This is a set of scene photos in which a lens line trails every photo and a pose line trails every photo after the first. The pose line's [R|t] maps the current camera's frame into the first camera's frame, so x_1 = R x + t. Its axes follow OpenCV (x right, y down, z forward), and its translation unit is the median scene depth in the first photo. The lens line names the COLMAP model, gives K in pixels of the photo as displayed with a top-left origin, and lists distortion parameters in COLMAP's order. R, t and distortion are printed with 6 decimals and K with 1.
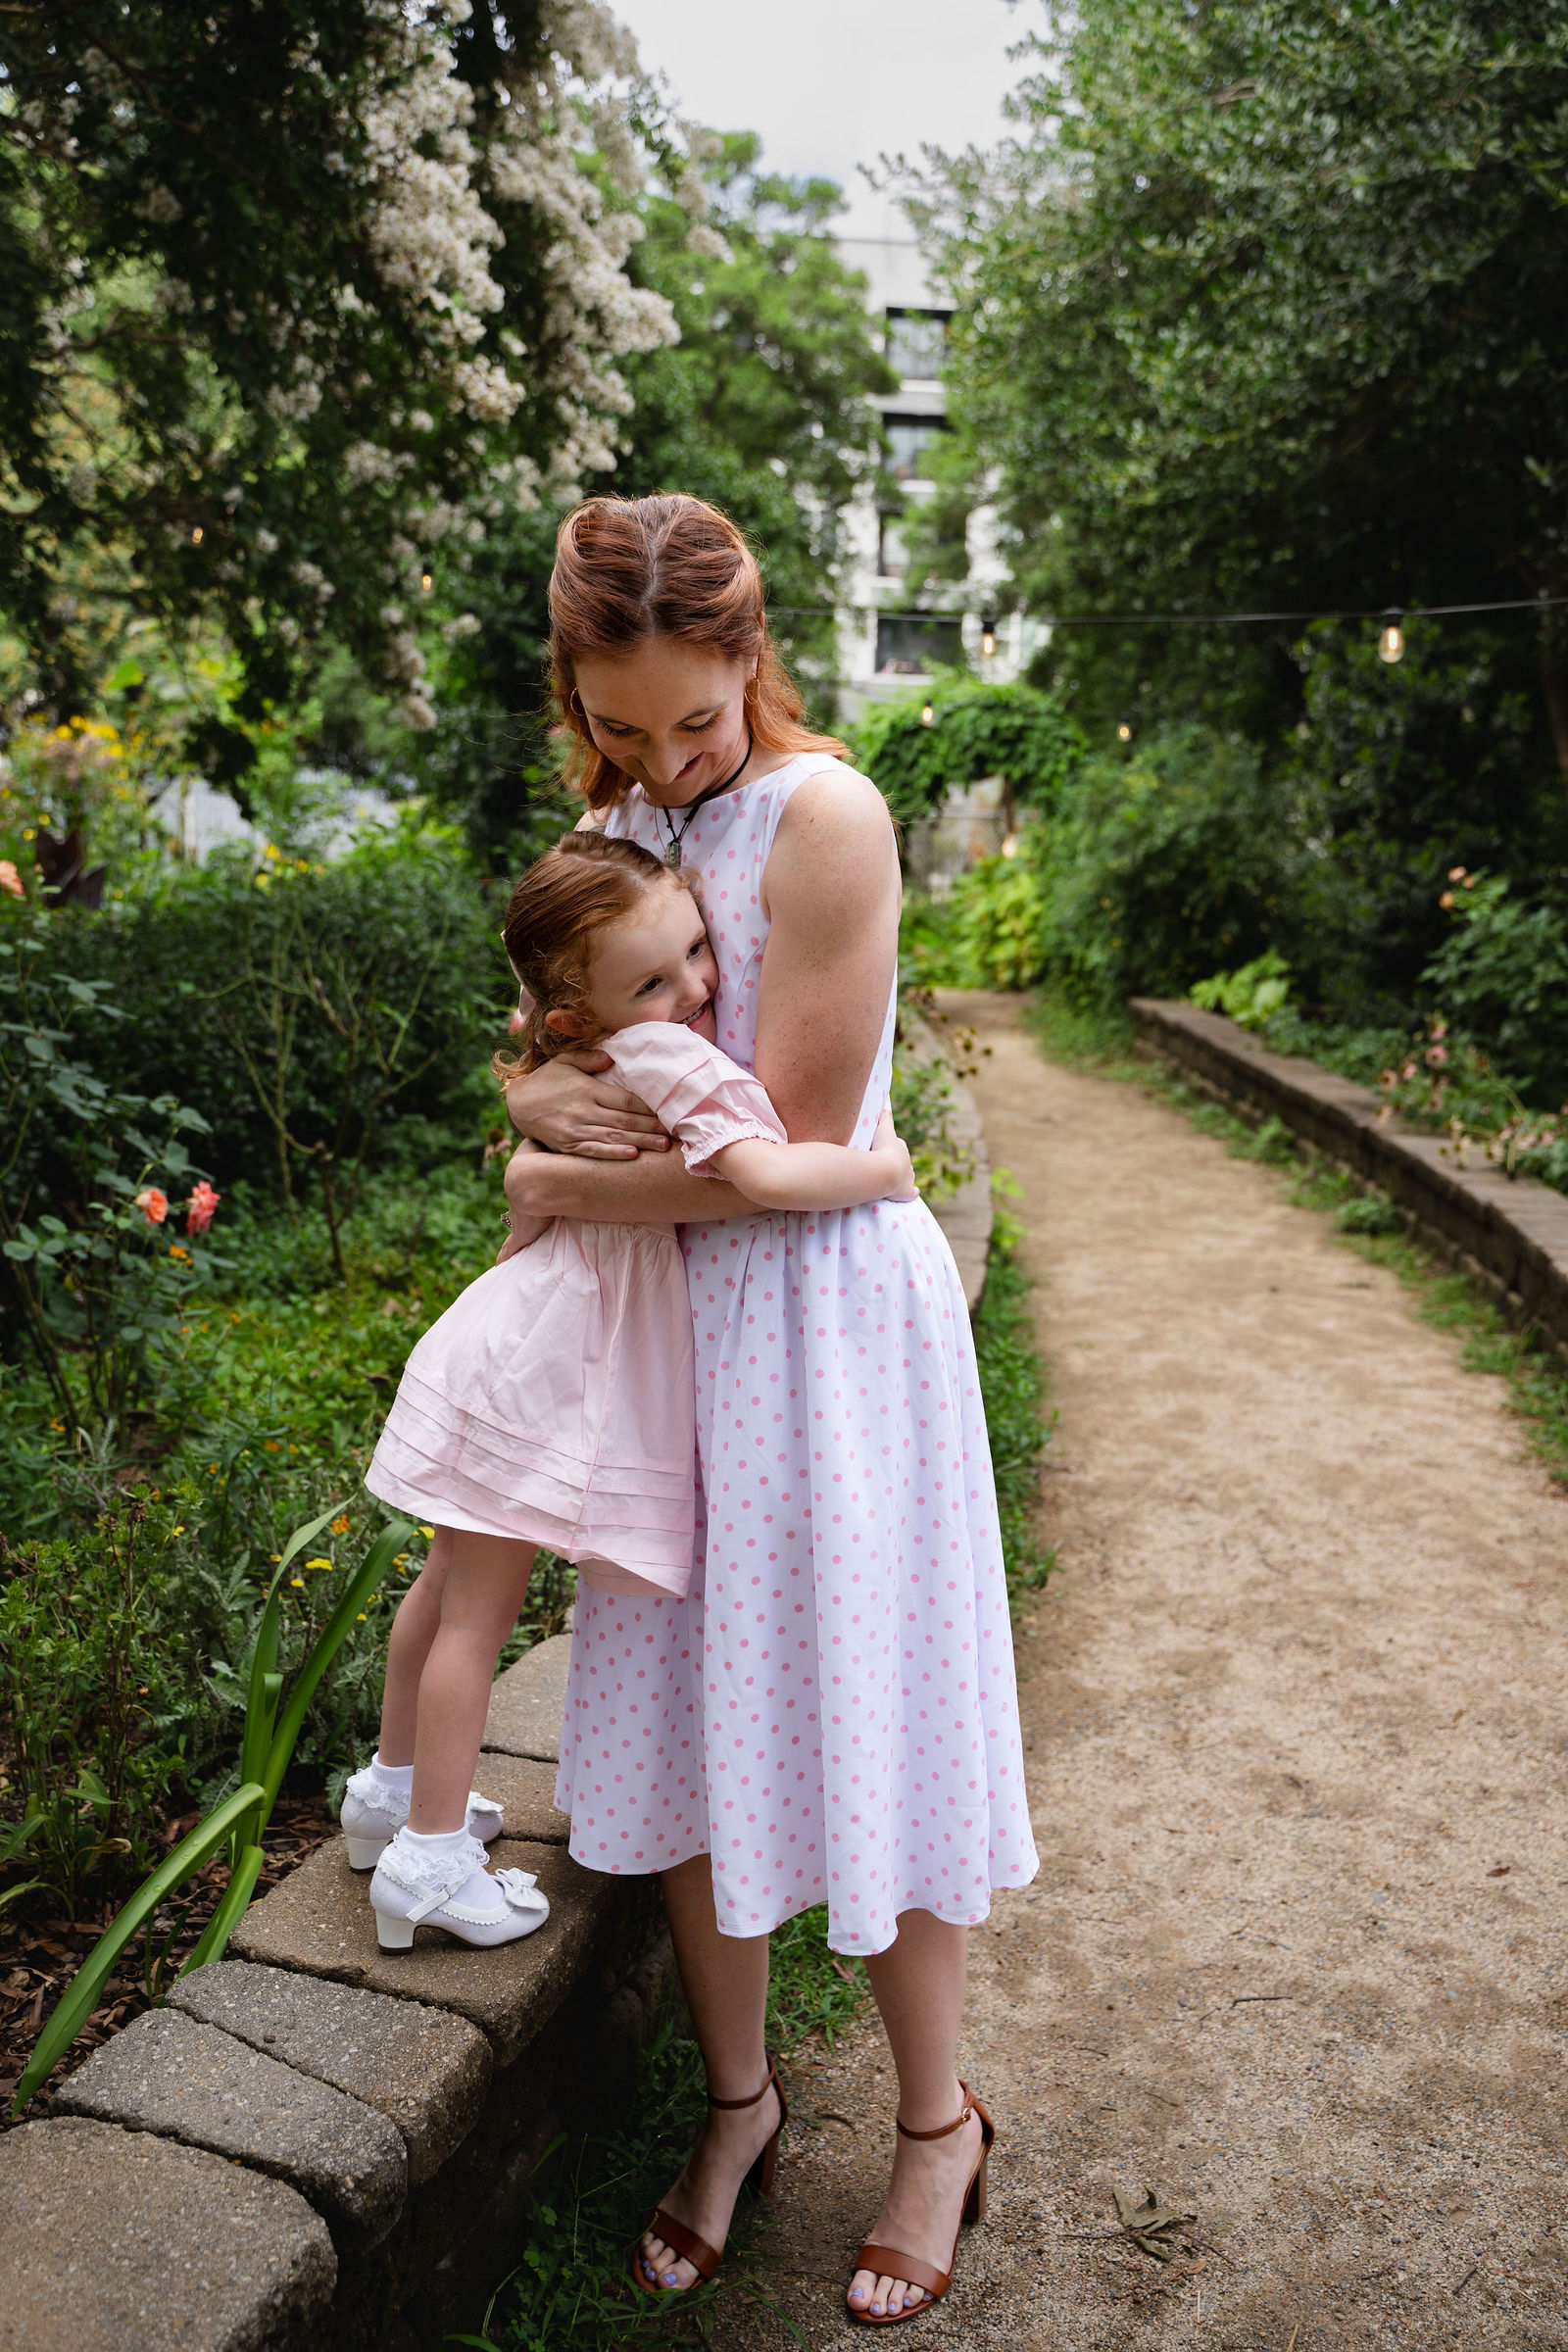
lens RADIAL K [[2036.1, 0, 779.6], [0, 2036.1, 1163.3], [0, 0, 1]] dist [-0.003923, -0.013320]
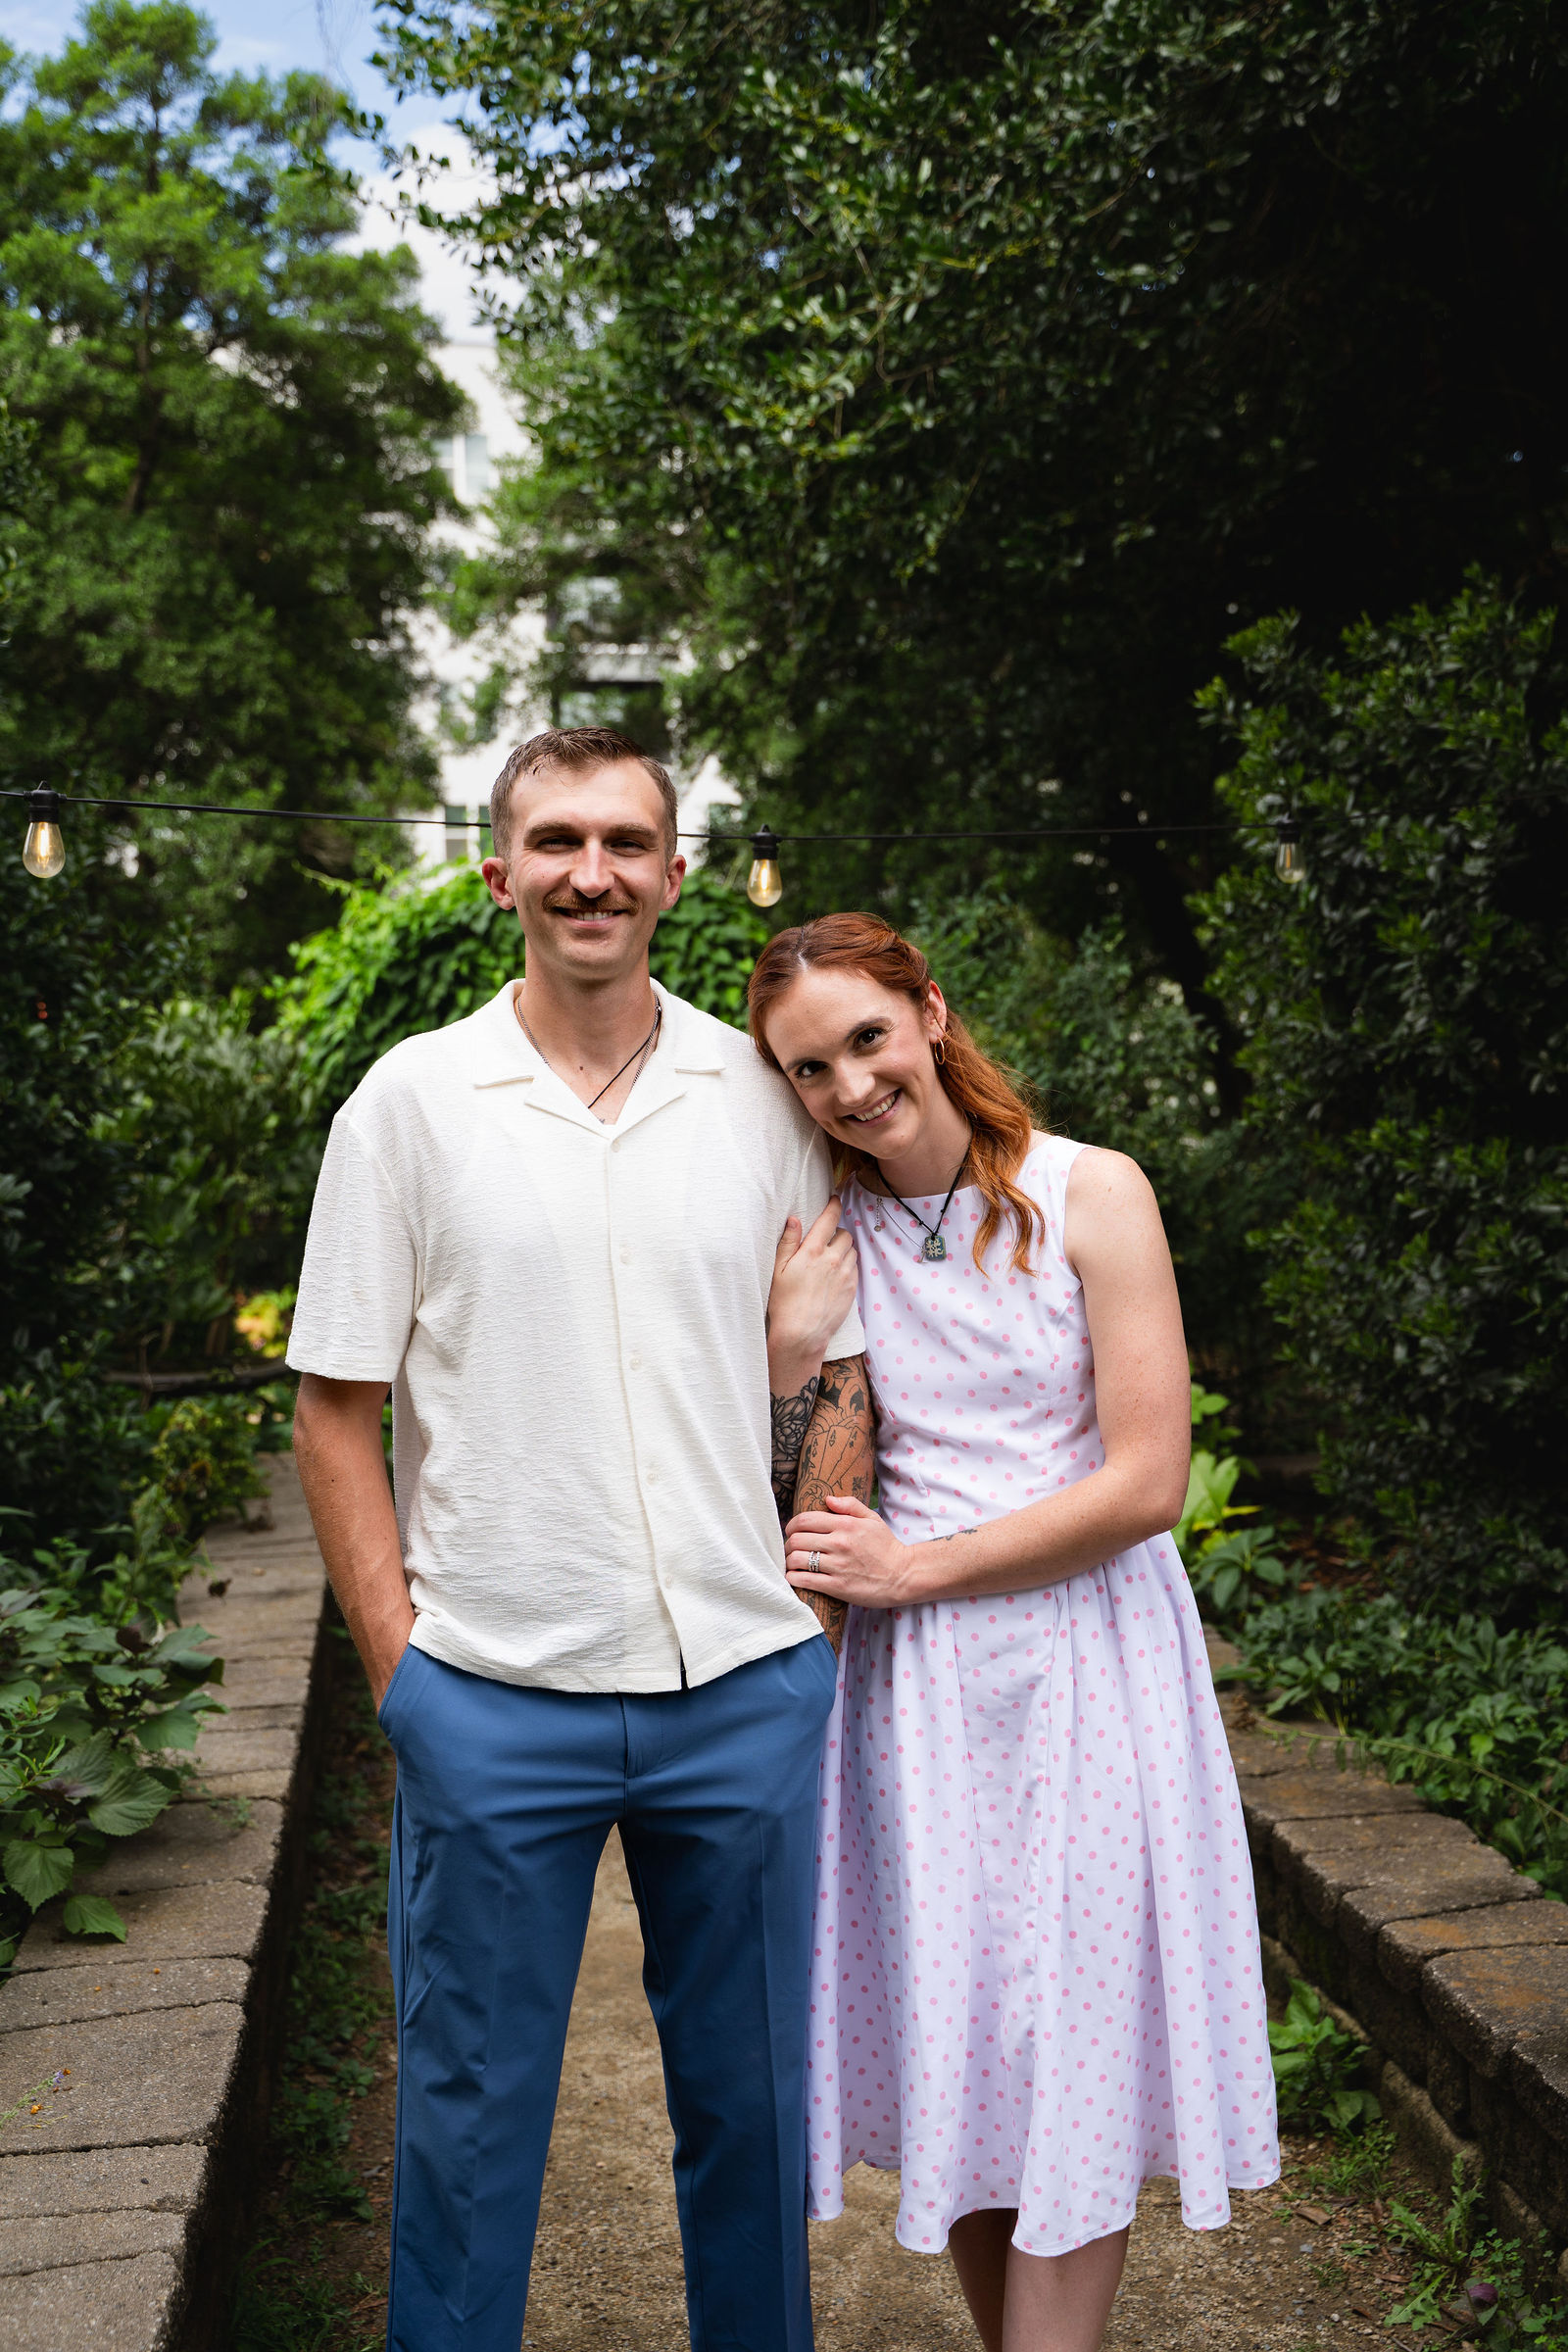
lens RADIAL K [[2518.7, 0, 794.4], [0, 2518.7, 1176.7], [0, 0, 1]] dist [-0.005583, 0.000686]
pose [[0.990873, -0.057336, 0.121997, 0.097773], [0.071878, 0.990367, -0.118351, -0.095497], [-0.114036, 0.126039, 0.985449, 0.491875]]
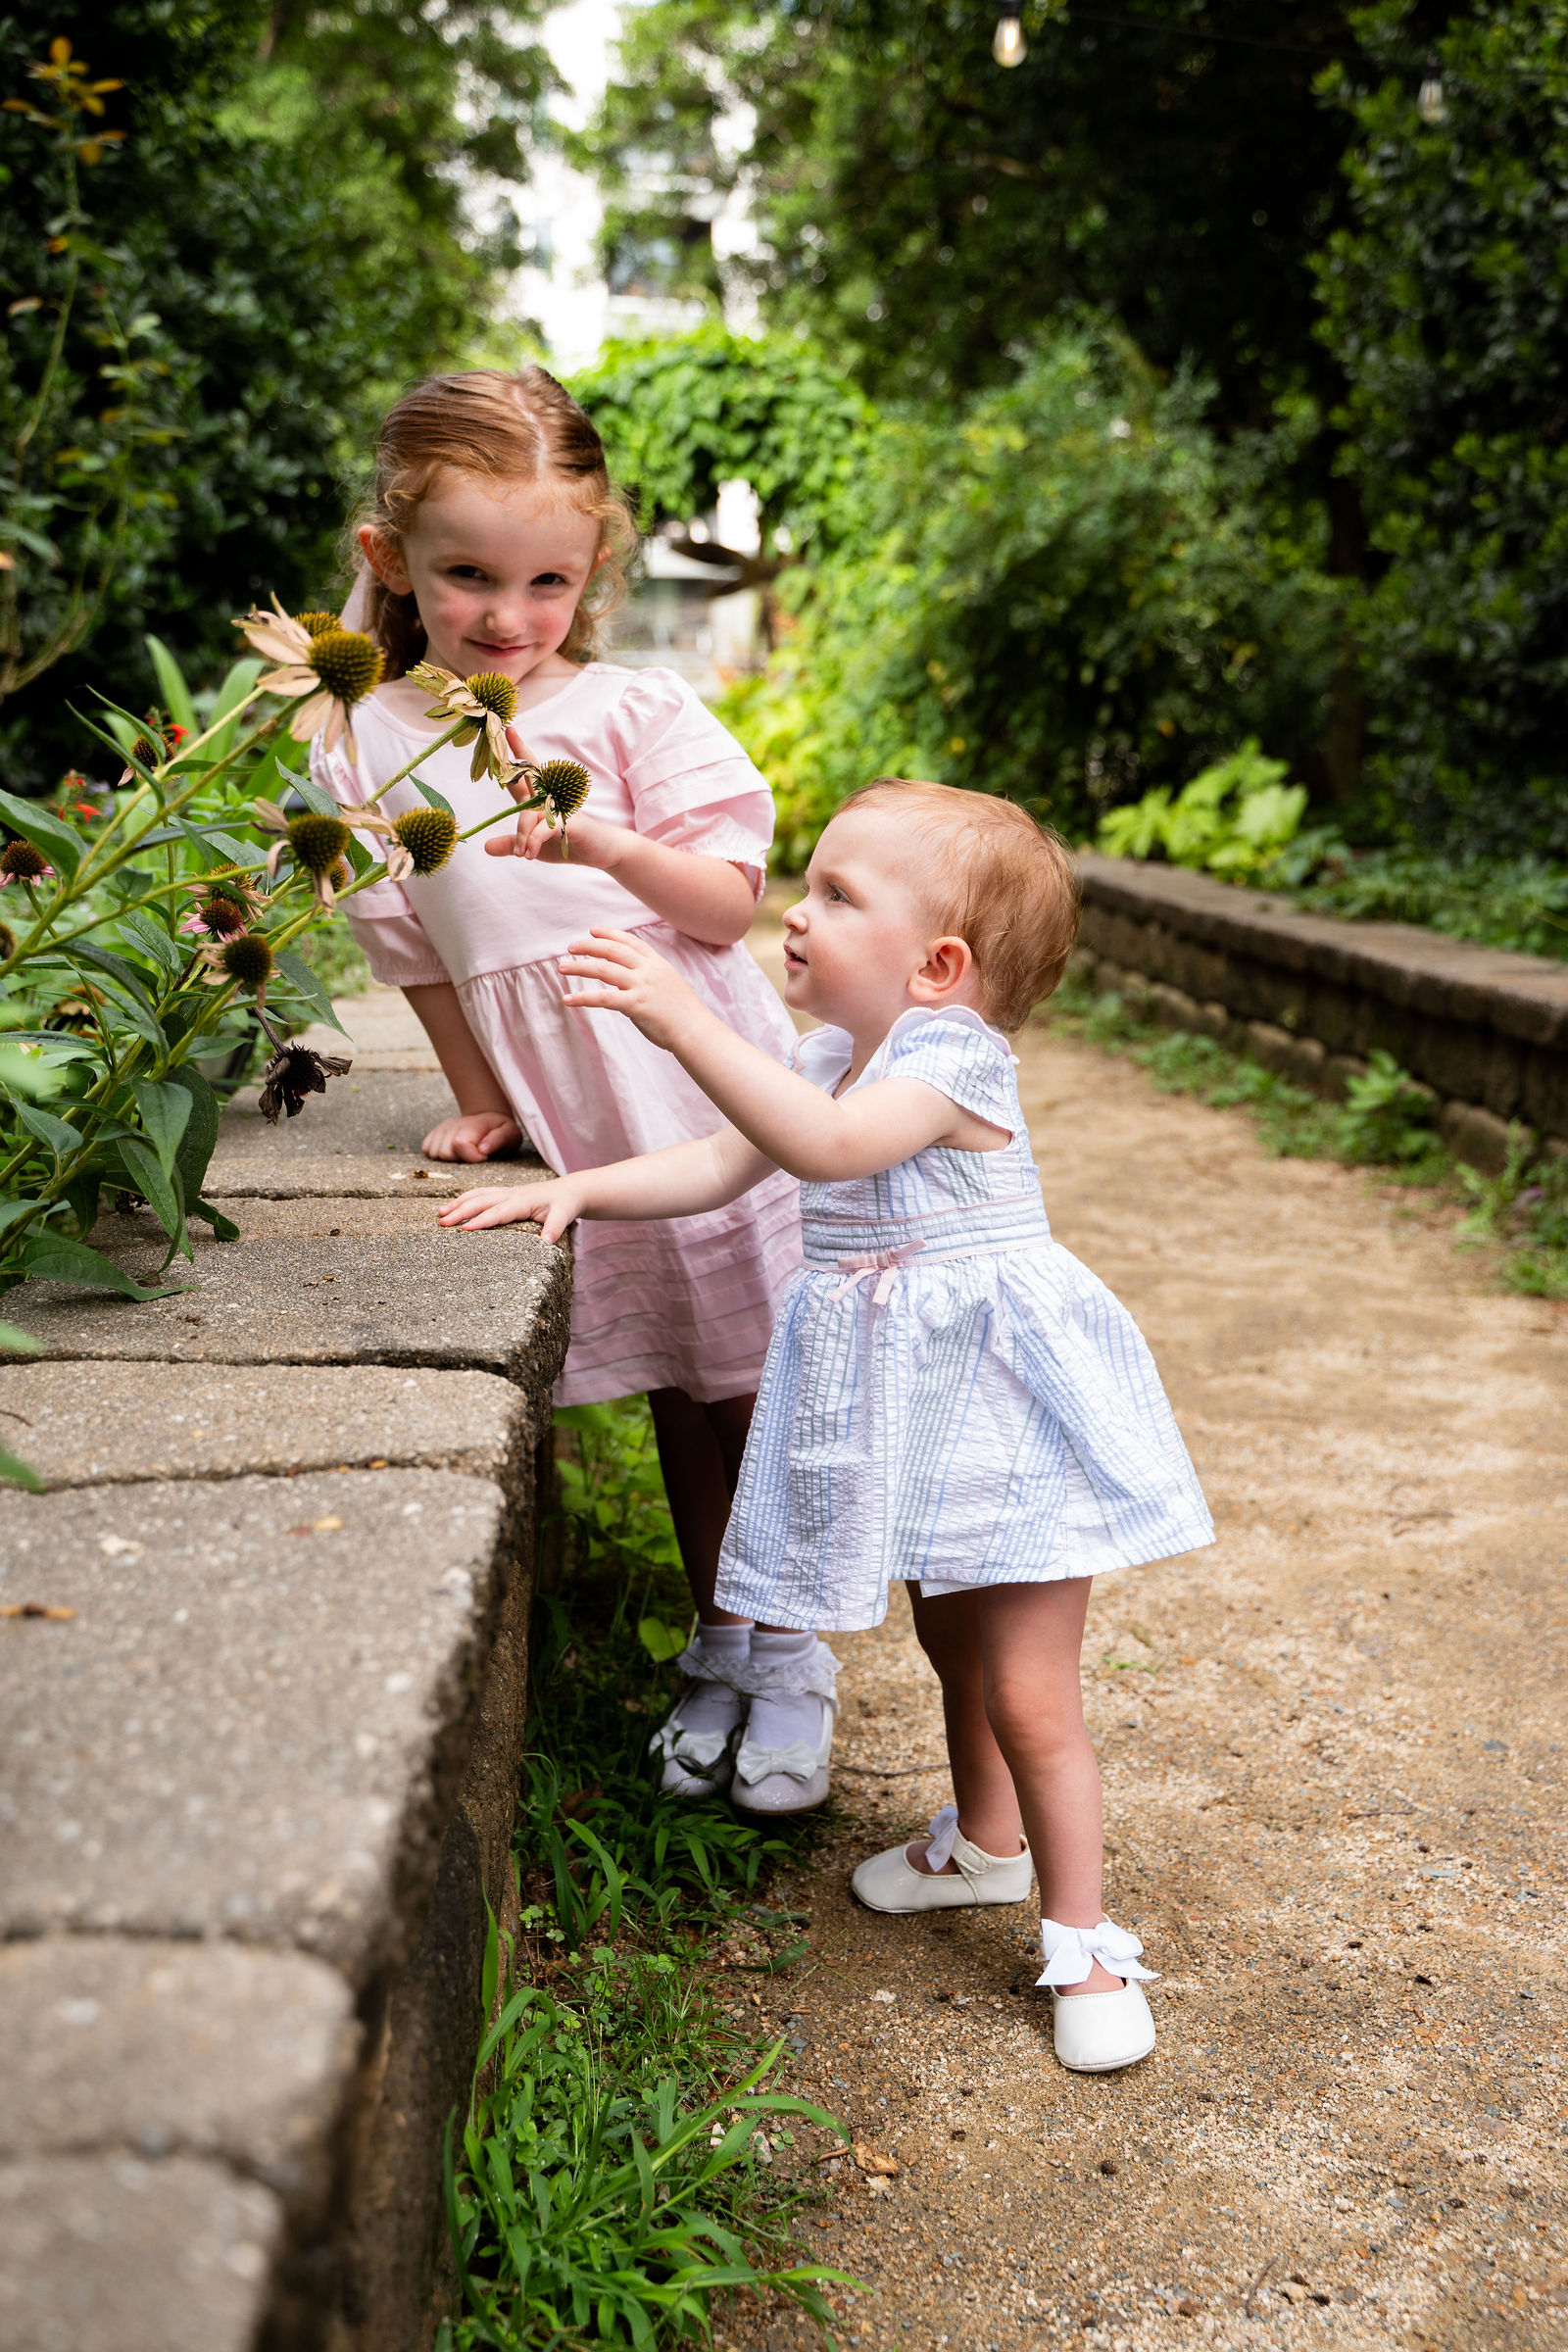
lens RADIAL K [[2311.2, 0, 785.3], [0, 2311.2, 1167.7], [0, 0, 1]] dist [-0.003969, 0.000892]
pose [[0.993529, -0.041990, 0.105528, 0.058825], [0.040229, 0.999014, 0.018760, -0.011302], [-0.106211, -0.014394, 0.994239, 0.457415]]
